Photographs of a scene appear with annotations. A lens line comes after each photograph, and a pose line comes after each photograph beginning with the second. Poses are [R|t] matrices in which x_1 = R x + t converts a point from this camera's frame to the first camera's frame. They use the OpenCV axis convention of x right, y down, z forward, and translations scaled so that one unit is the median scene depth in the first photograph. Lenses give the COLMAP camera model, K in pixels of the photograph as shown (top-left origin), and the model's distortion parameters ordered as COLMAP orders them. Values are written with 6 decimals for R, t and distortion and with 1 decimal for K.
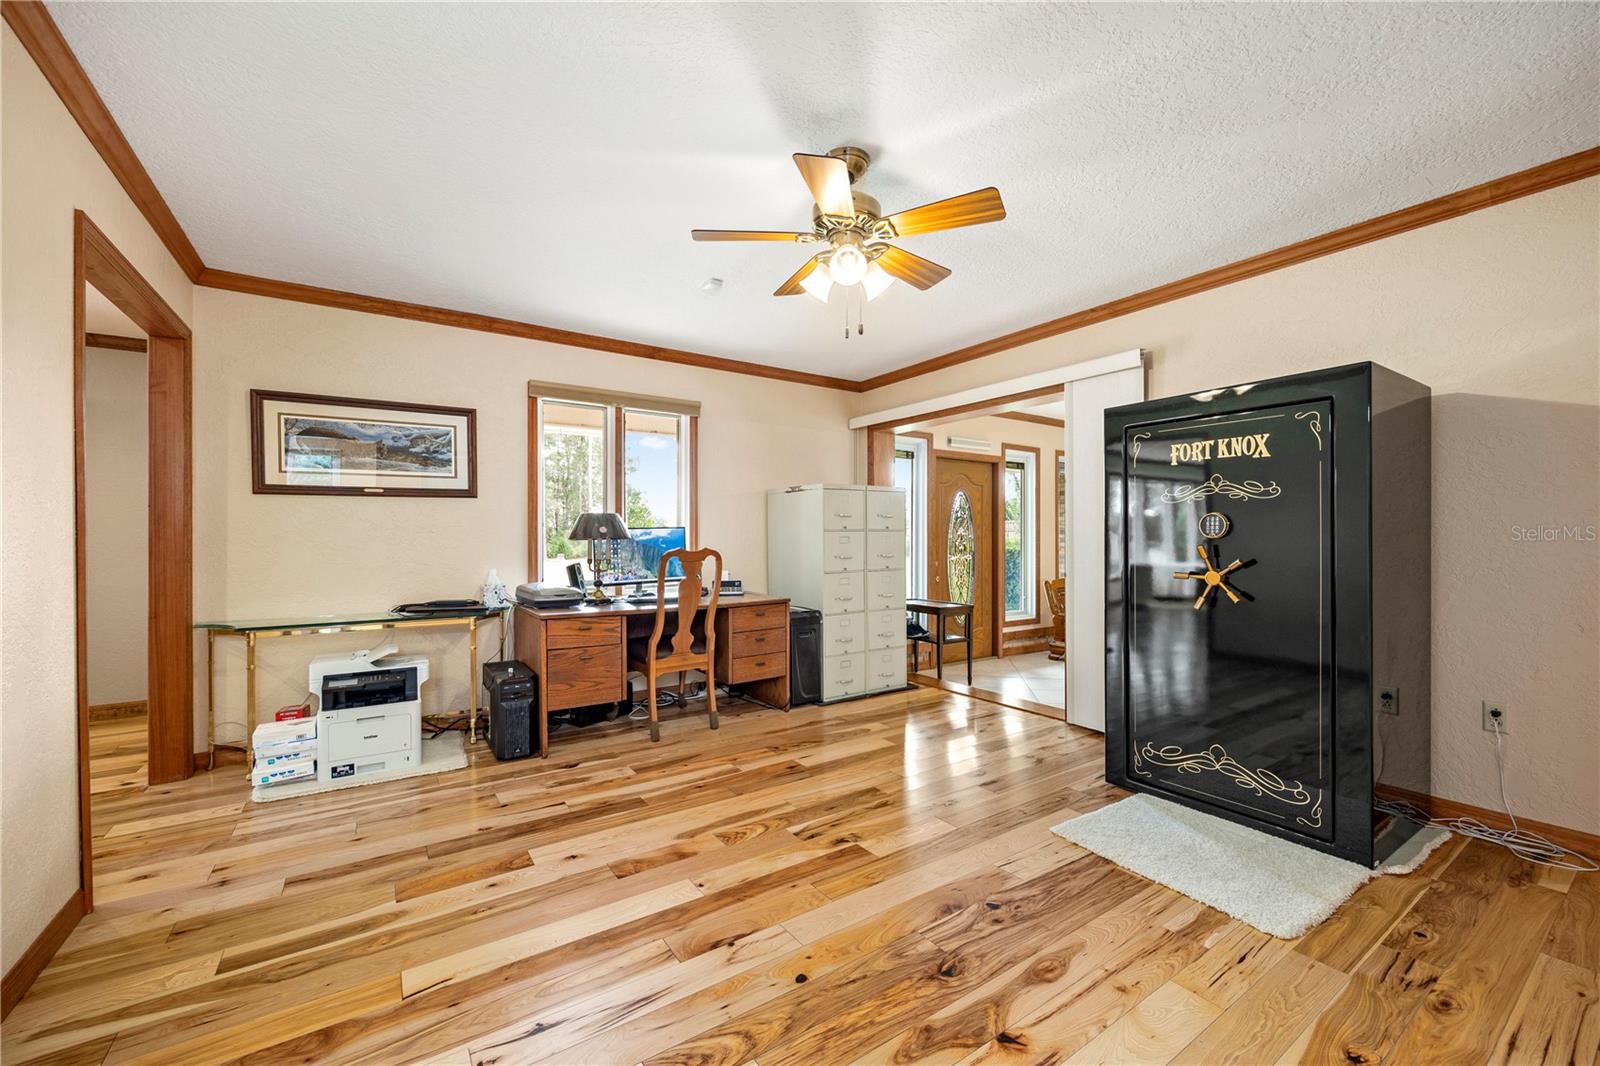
lens RADIAL K [[635.8, 0, 801.0], [0, 635.8, 535.9], [0, 0, 1]] dist [-0.001486, -0.000971]
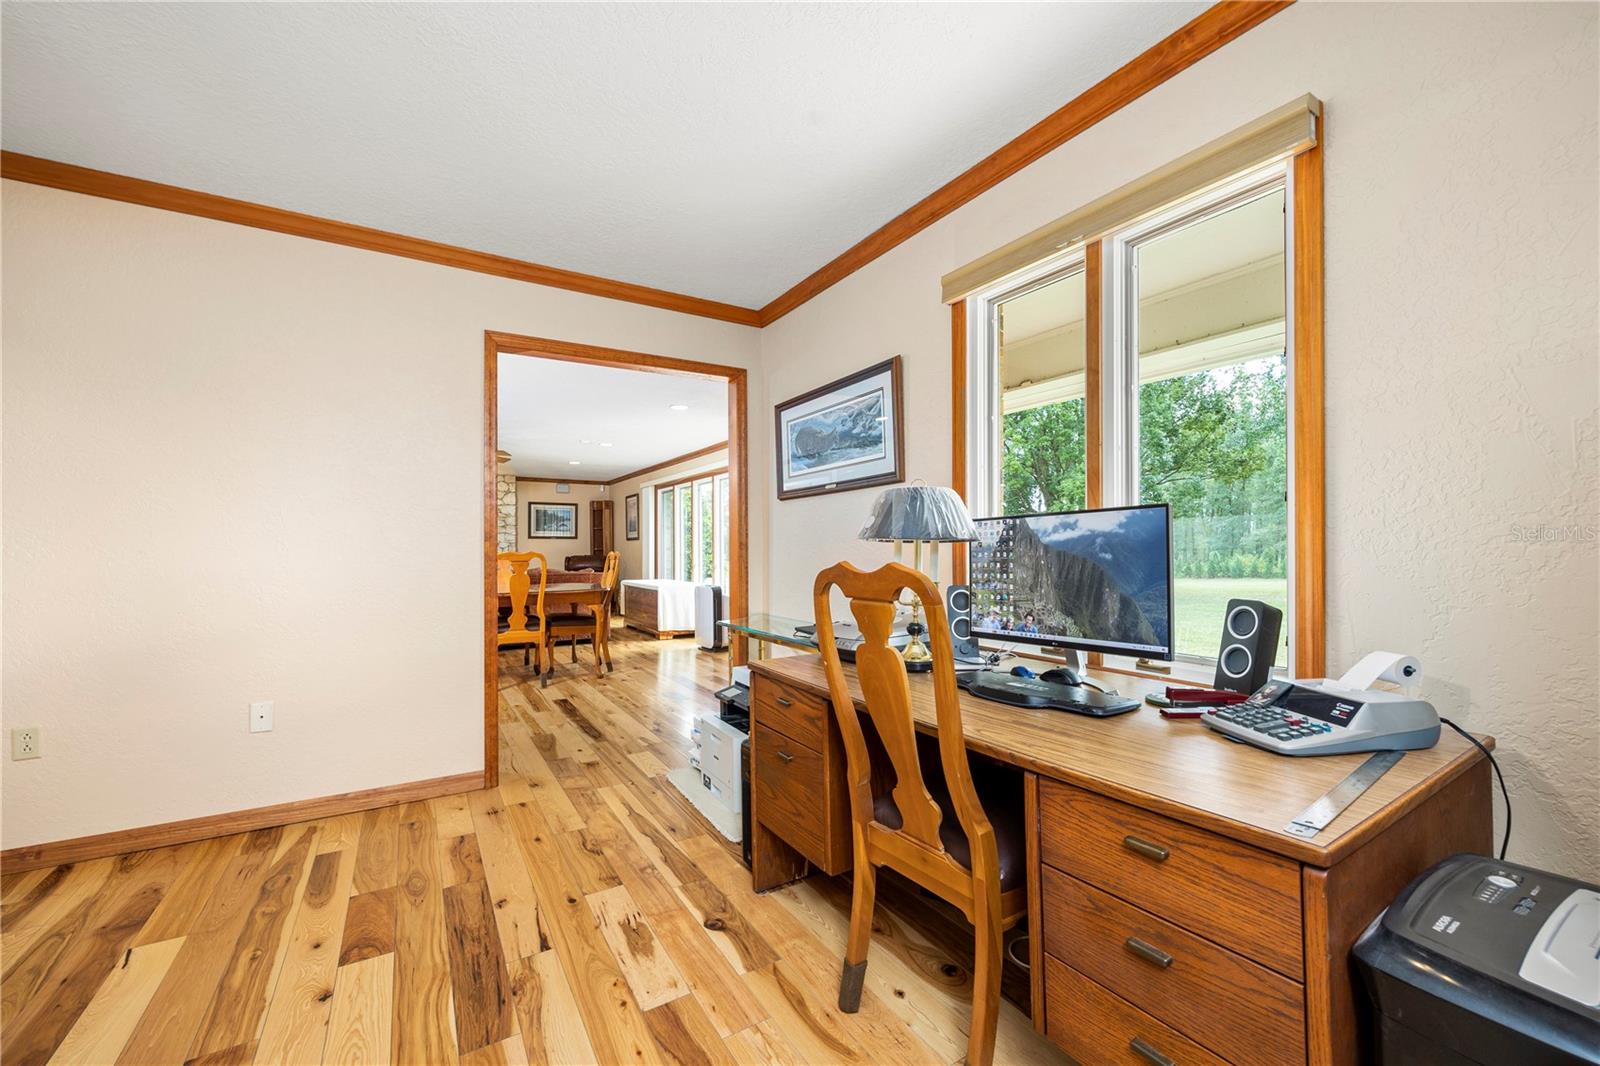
lens RADIAL K [[635.8, 0, 804.4], [0, 635.8, 544.1], [0, 0, 1]] dist [-0.001486, -0.000971]
pose [[-0.037241, -0.002146, -0.999304, 0.209493], [0.006059, 0.999979, -0.002373, 0.009473], [0.999288, -0.006143, -0.037227, 1.029856]]
